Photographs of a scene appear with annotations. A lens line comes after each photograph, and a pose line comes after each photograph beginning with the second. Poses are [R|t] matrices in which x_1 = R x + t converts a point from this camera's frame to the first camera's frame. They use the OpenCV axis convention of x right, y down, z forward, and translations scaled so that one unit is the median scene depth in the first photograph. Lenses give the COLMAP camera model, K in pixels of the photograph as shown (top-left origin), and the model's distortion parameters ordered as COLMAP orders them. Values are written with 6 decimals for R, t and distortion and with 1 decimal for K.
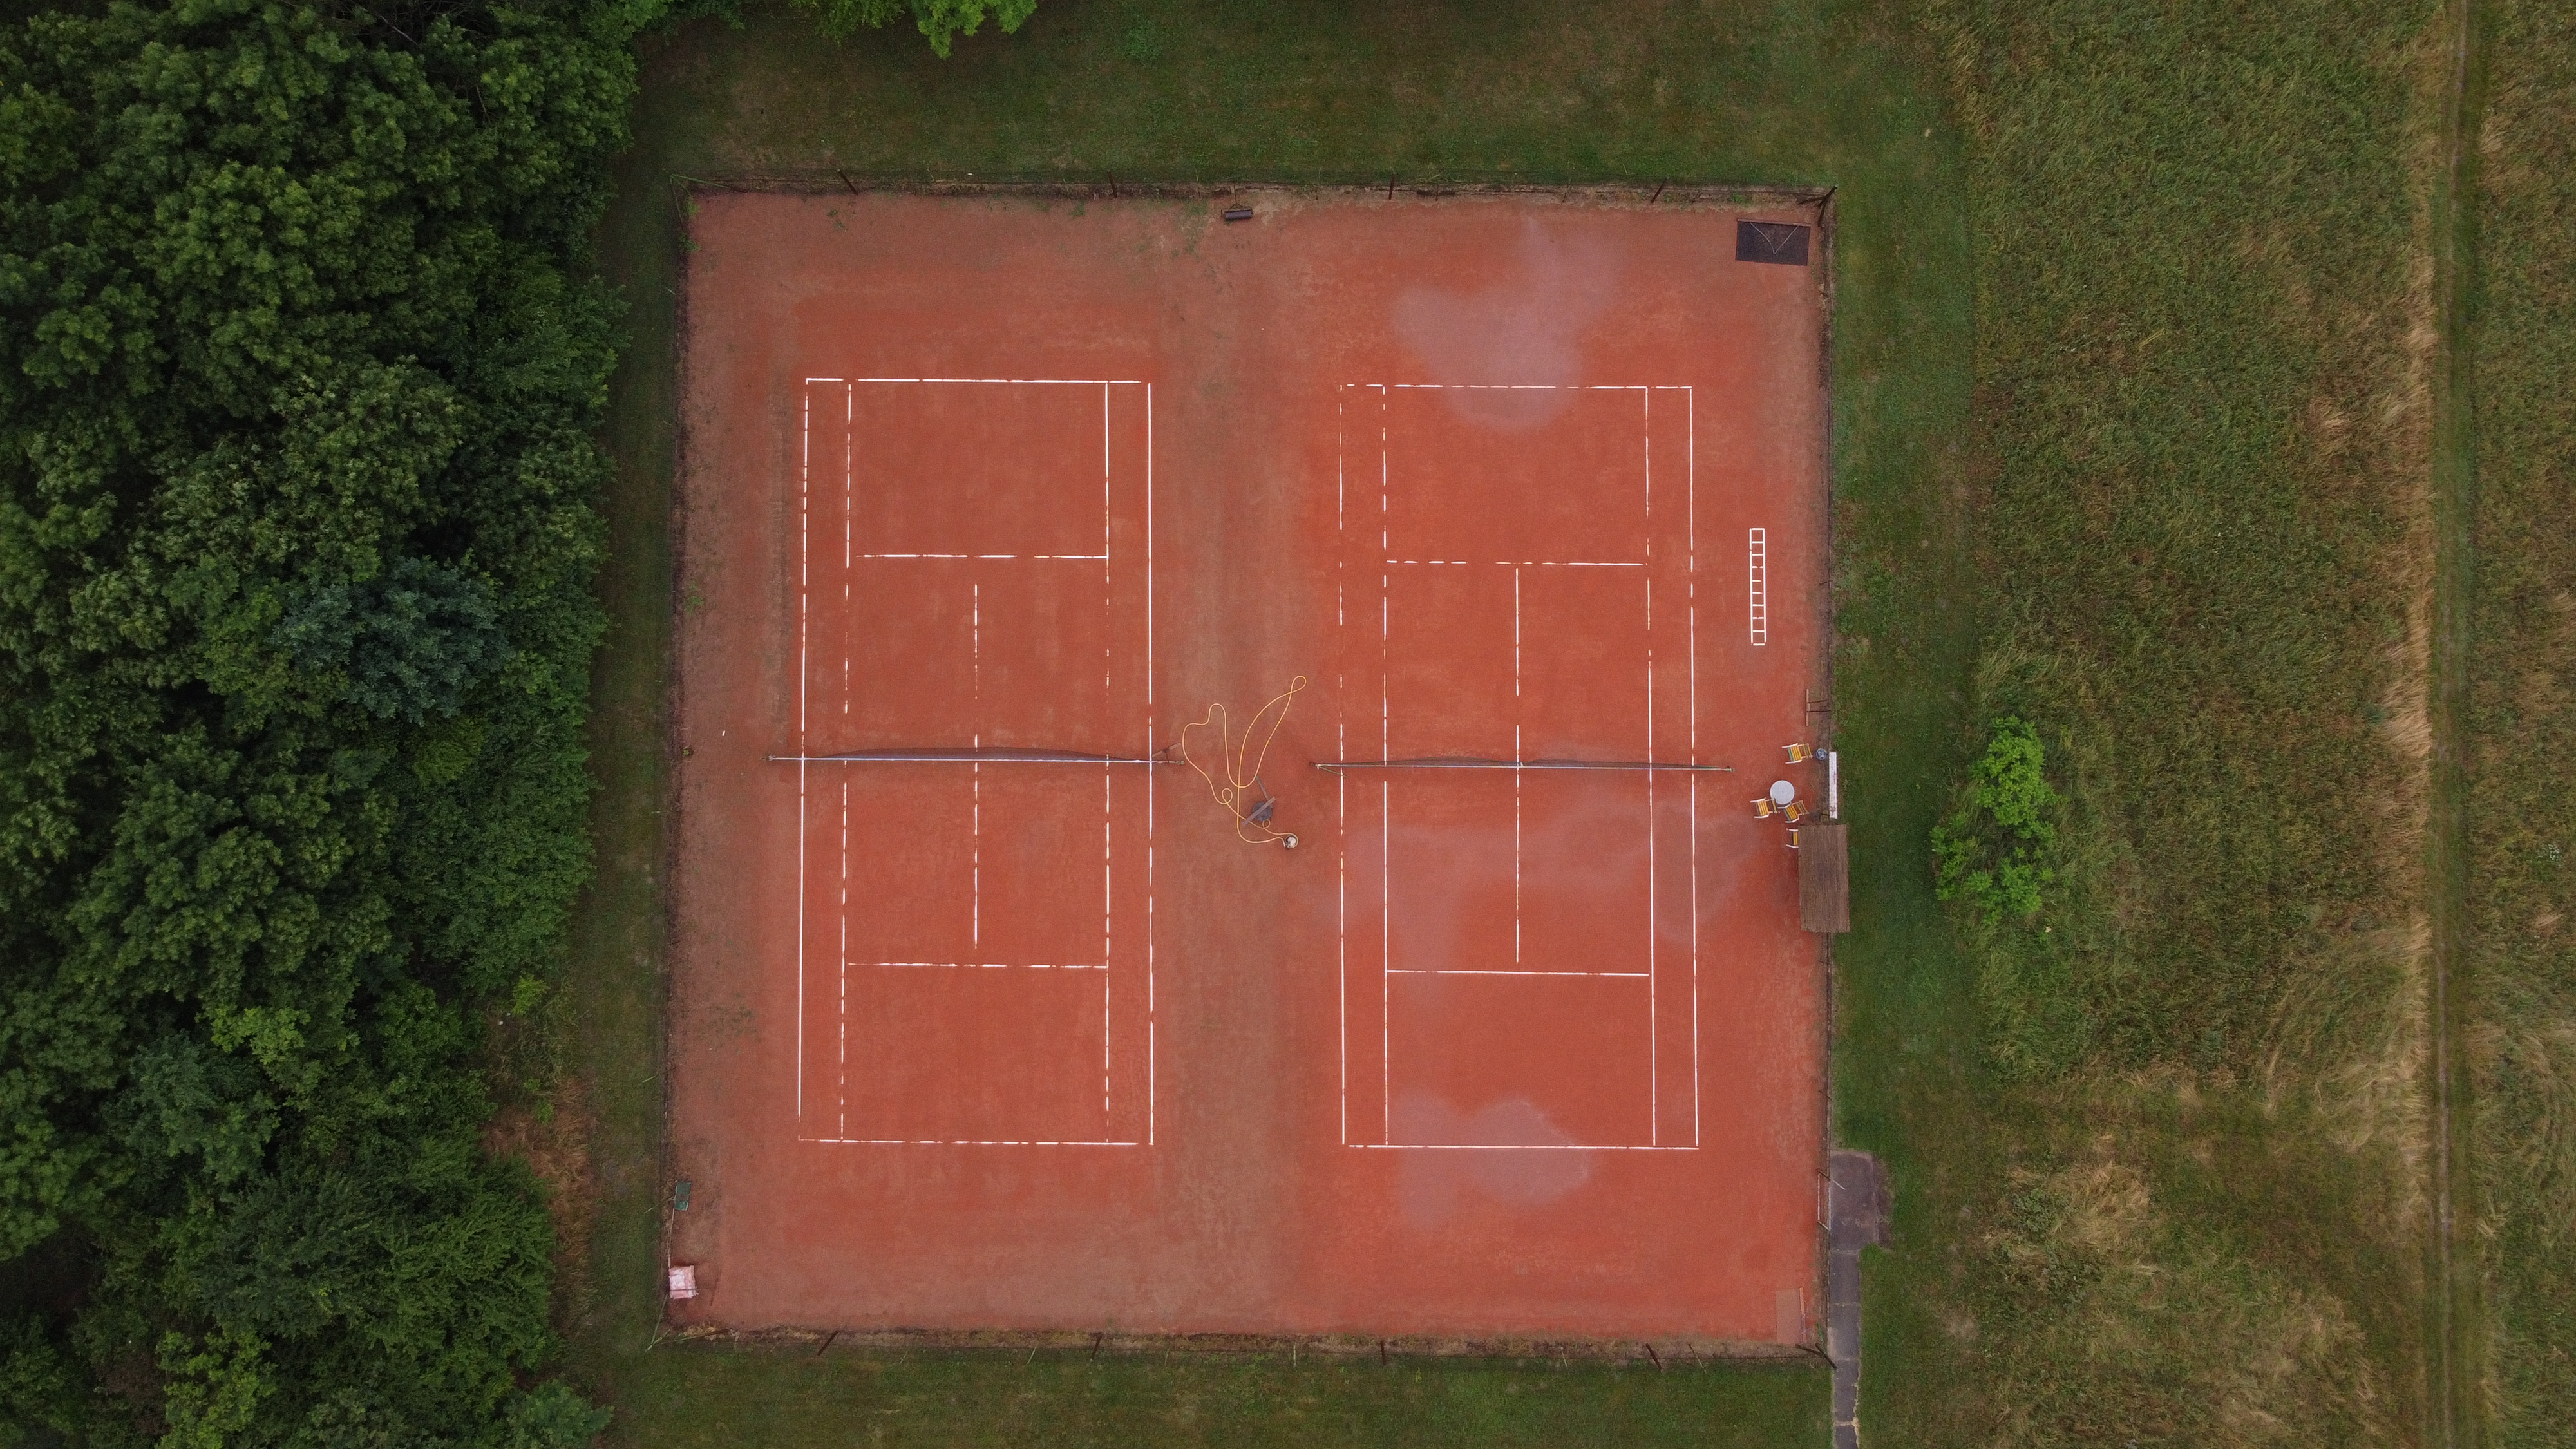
lens RADIAL K [[1946.6, 0, 1281.3], [0, 1946.6, 711.0], [0, 0, 1]] dist [0.003355, -0.021236]
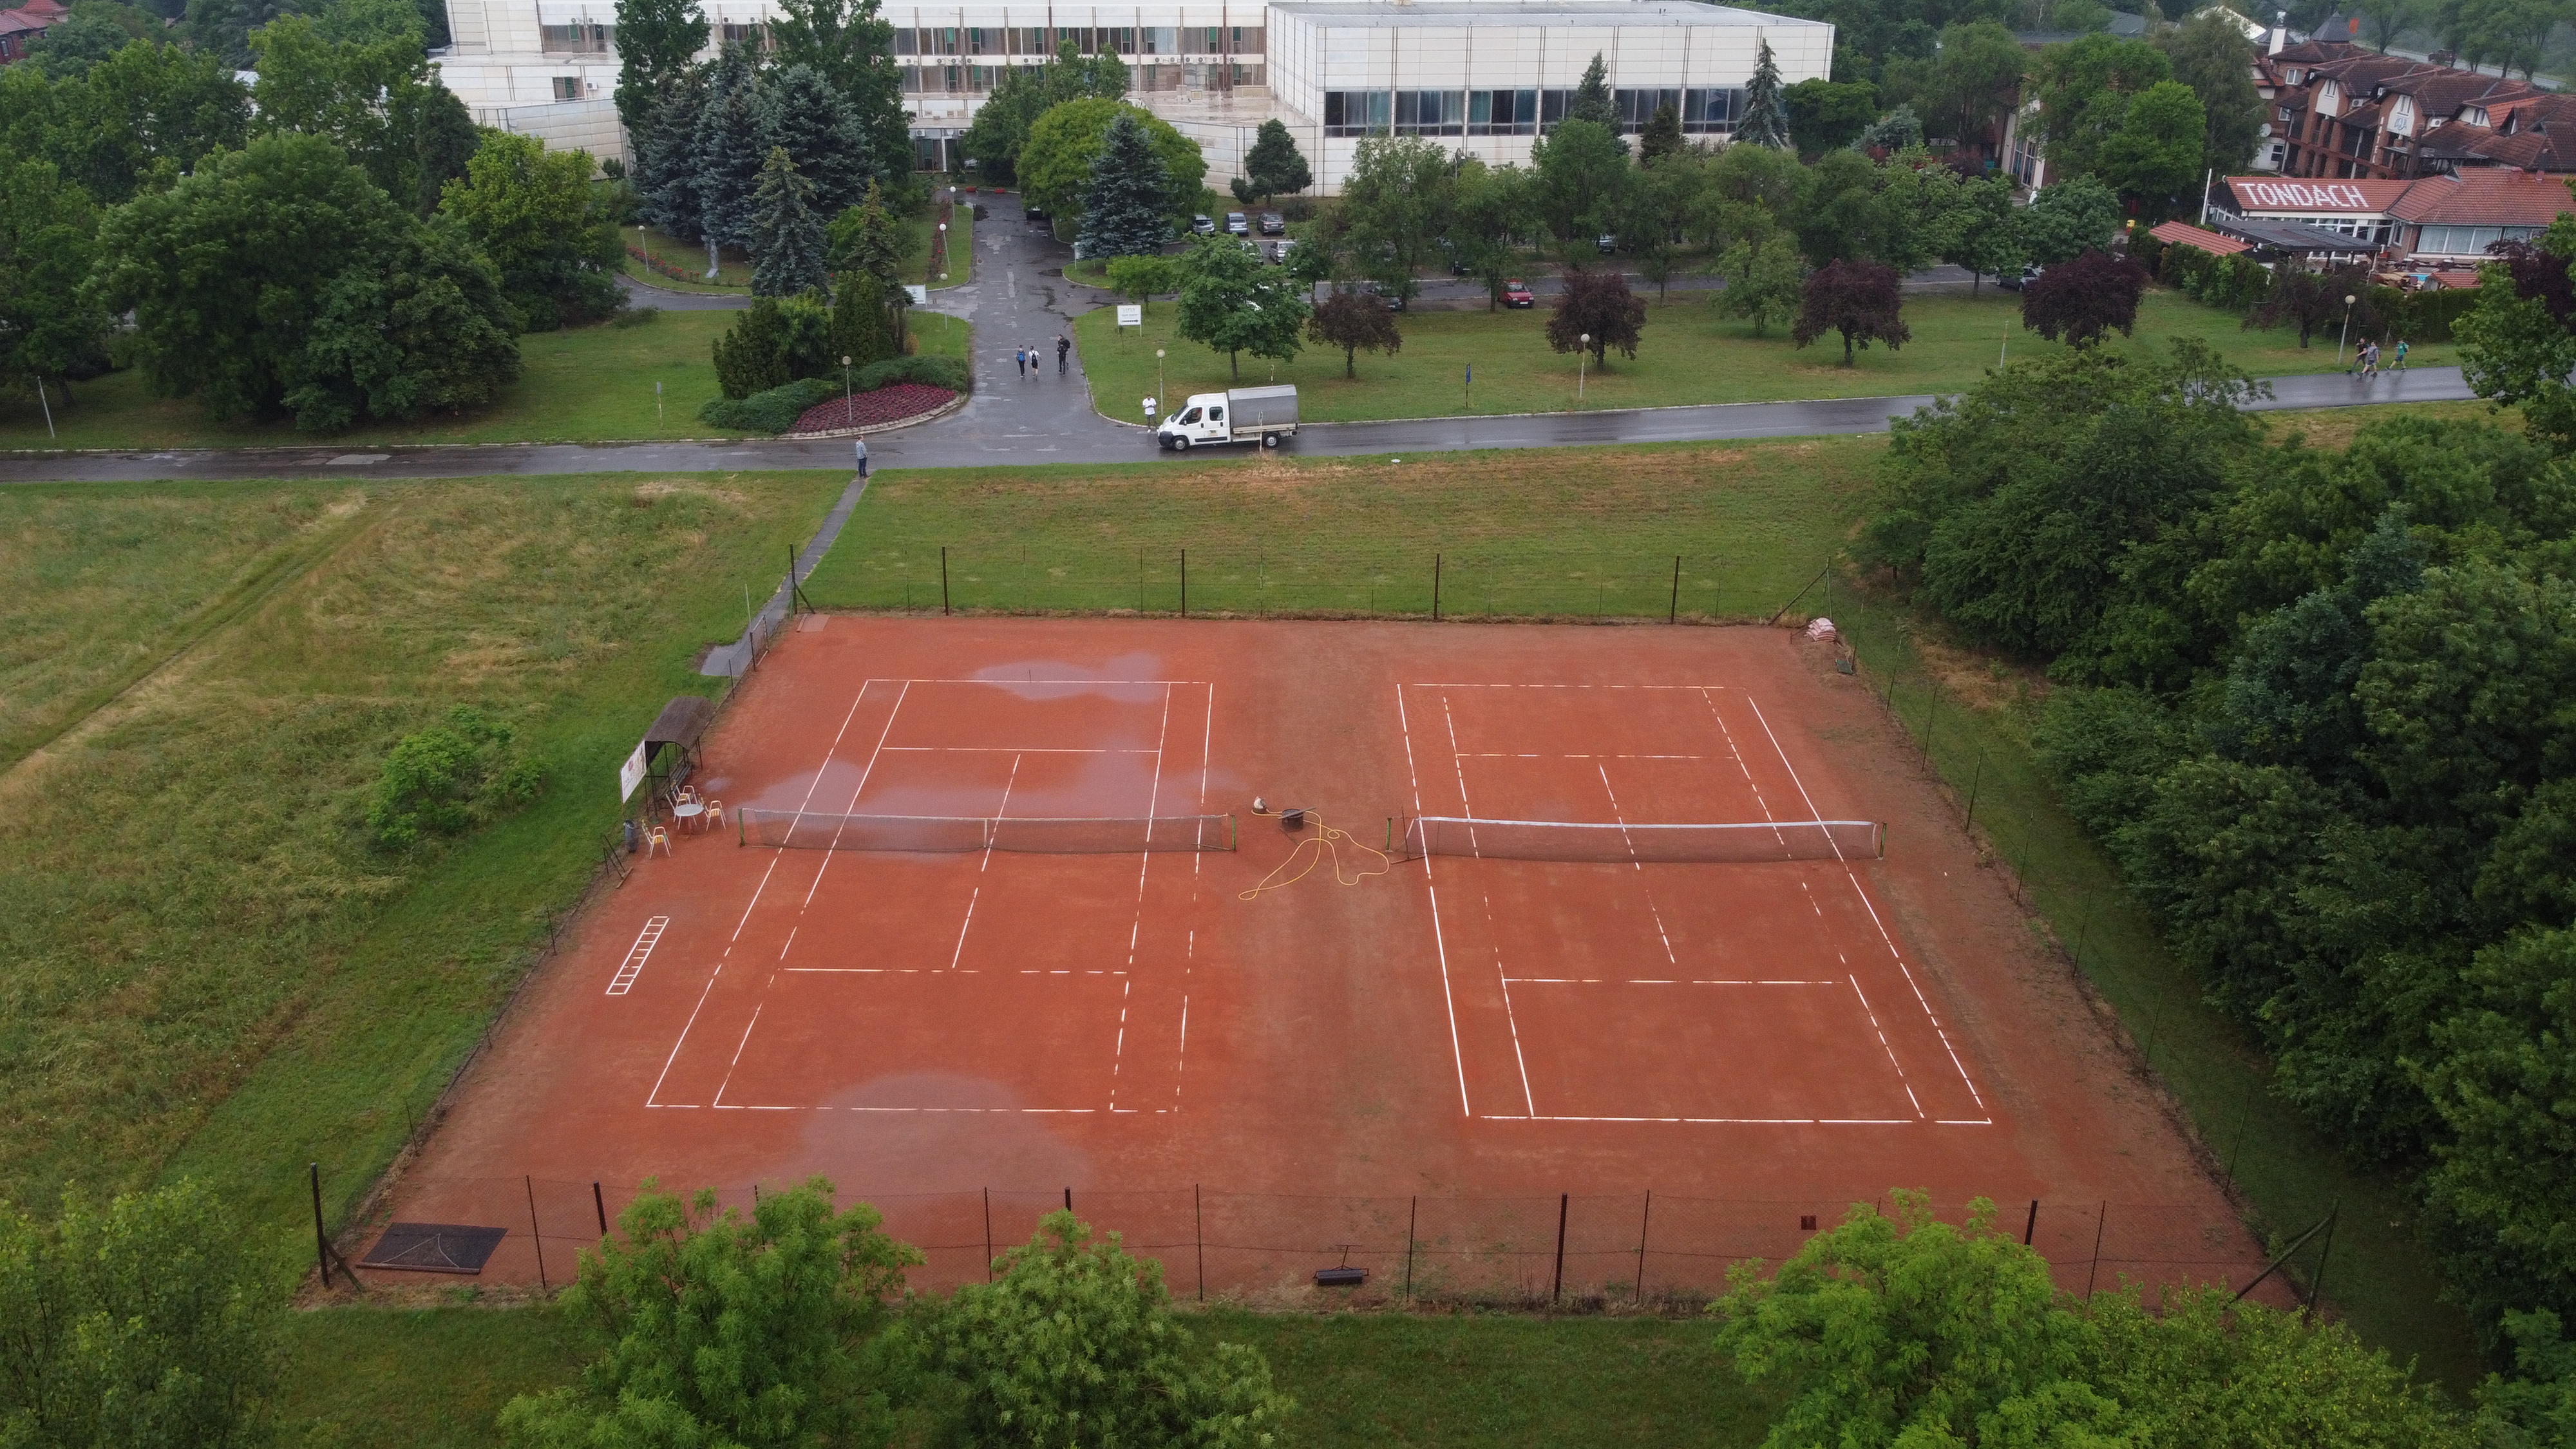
lens RADIAL K [[1946.6, 0, 1277.9], [0, 1946.6, 723.0], [0, 0, 1]] dist [0.003355, -0.021236]
pose [[-0.999998, 0.000807, 0.001586, -0.004925], [0.001173, -0.371342, 0.928495, -0.730604], [0.001338, 0.928496, 0.371341, 0.633730]]
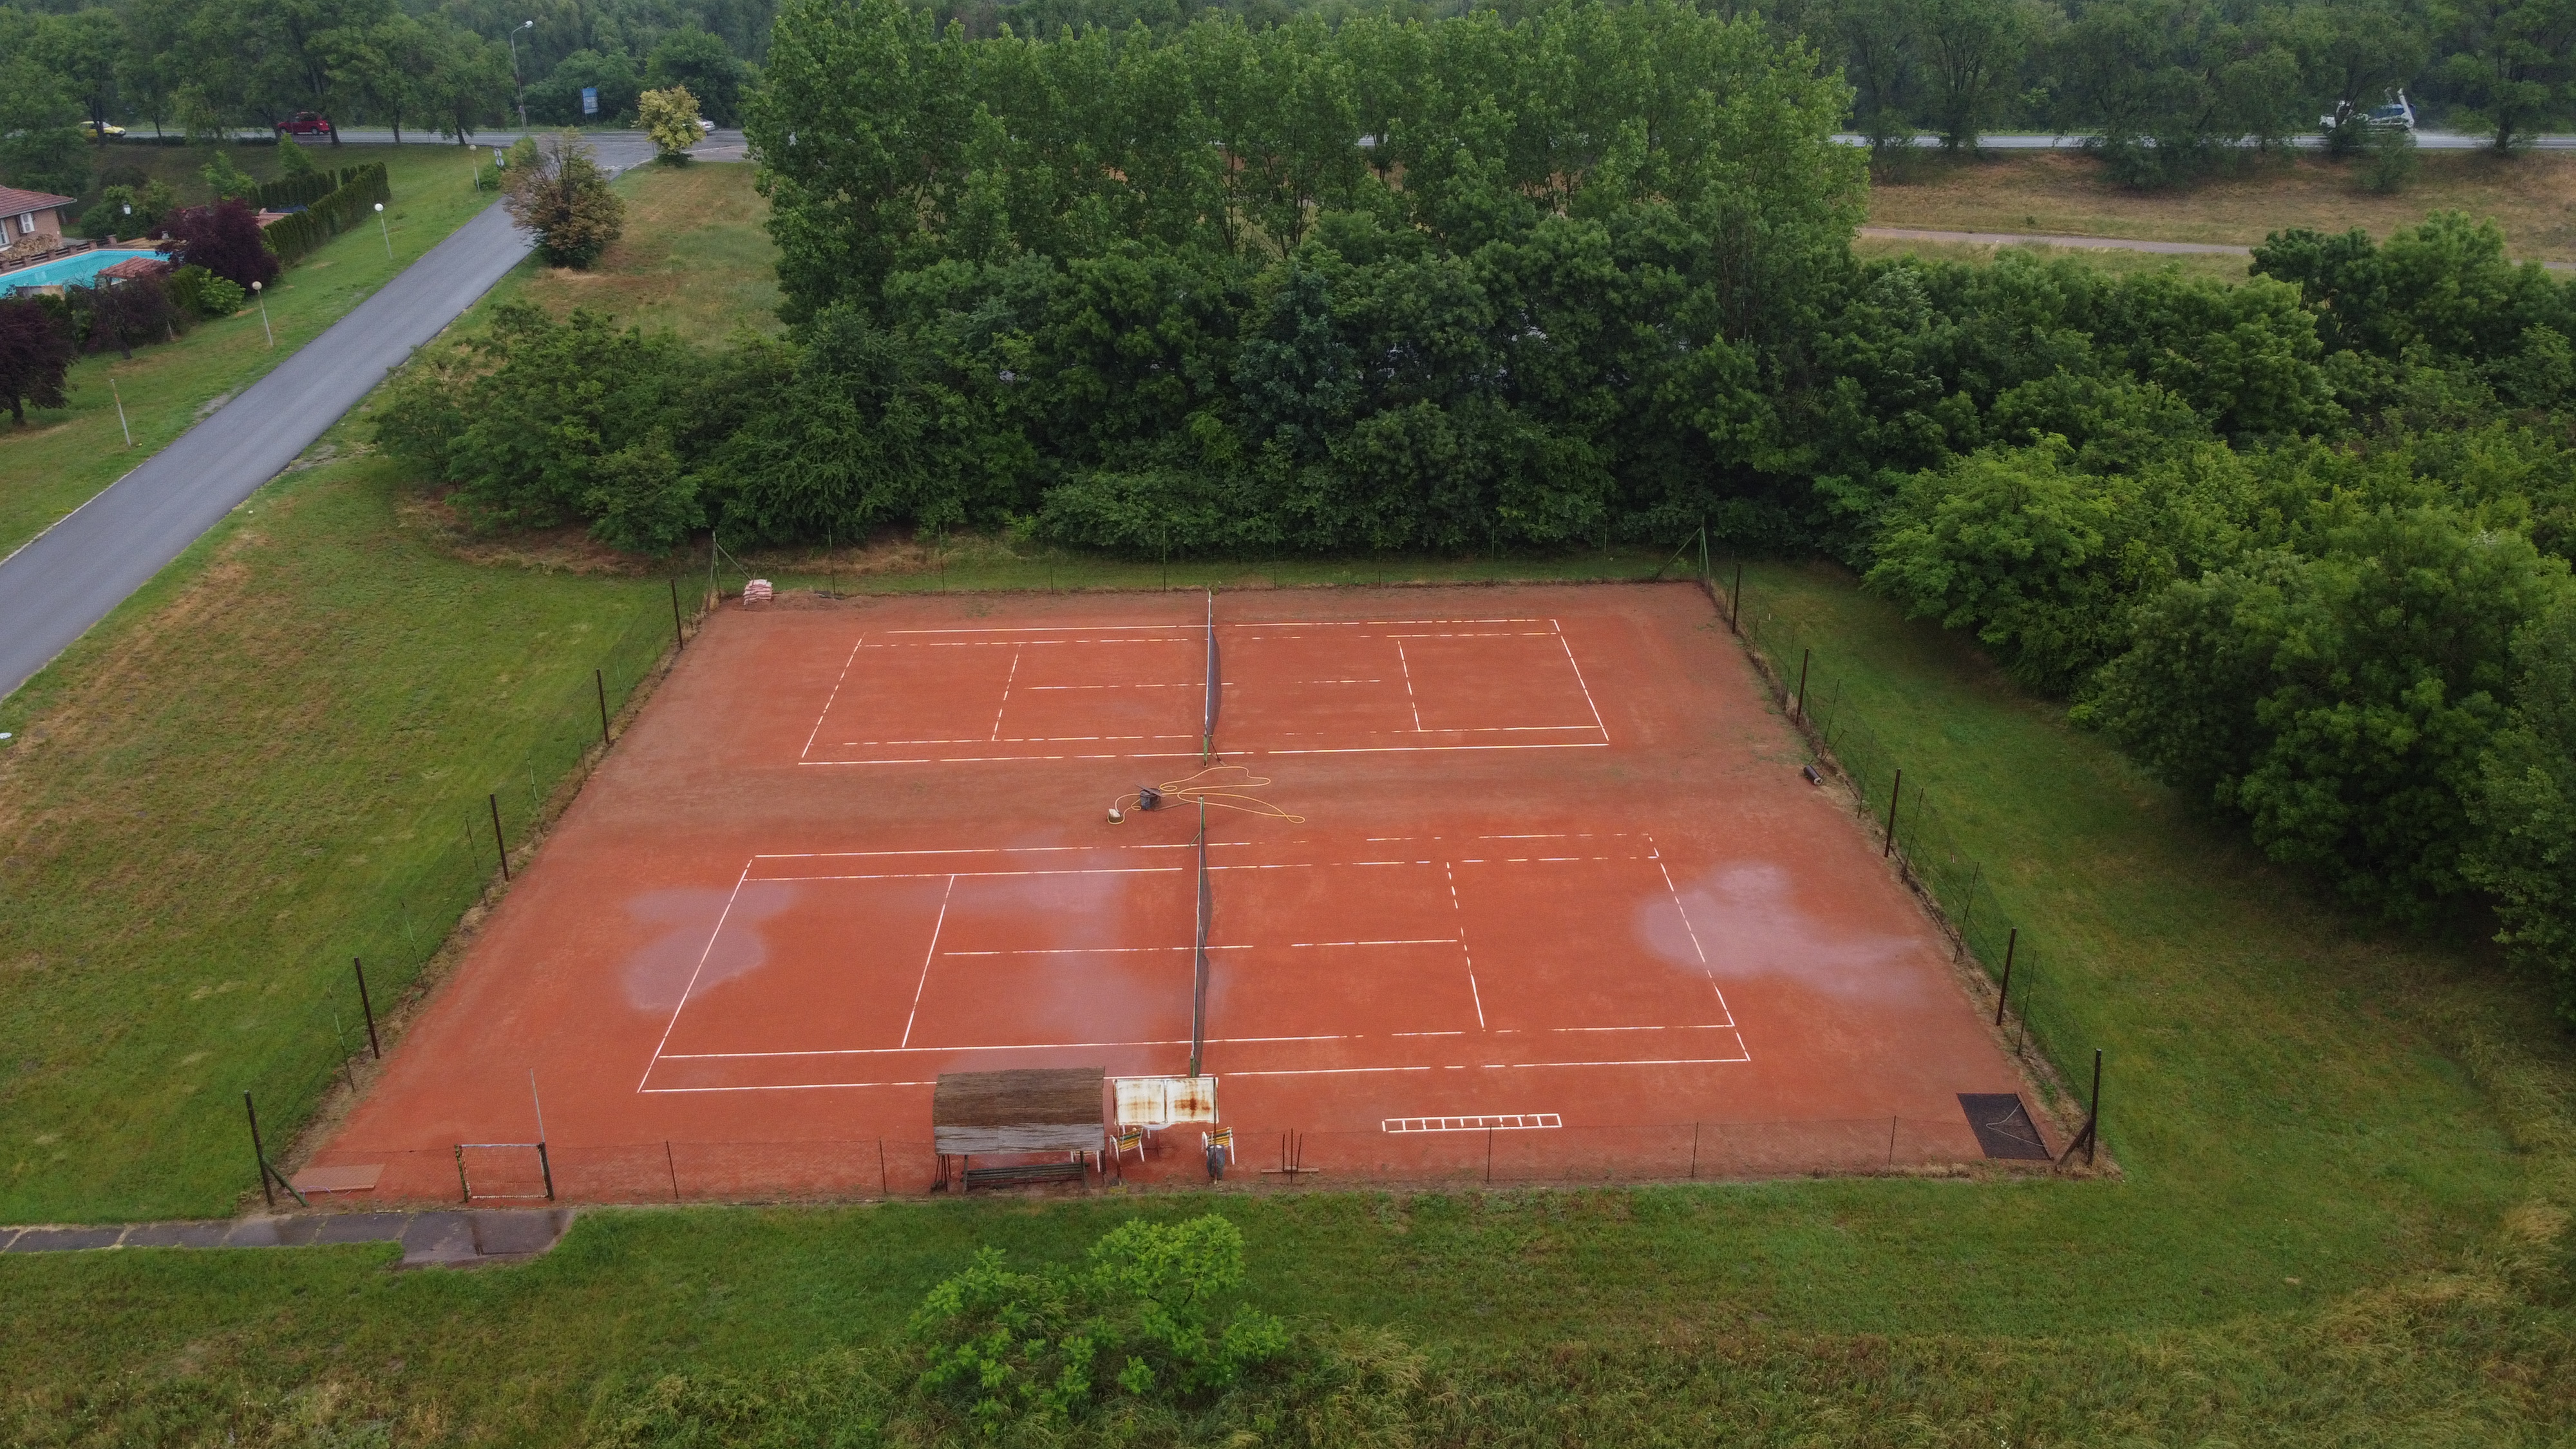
lens RADIAL K [[1946.6, 0, 1284.6], [0, 1946.6, 728.3], [0, 0, 1]] dist [0.003355, -0.021236]
pose [[0.034143, 0.399359, -0.916159, 0.788028], [-0.998961, 0.041334, -0.019211, 0.006157], [0.030197, 0.915863, 0.400355, 0.611764]]
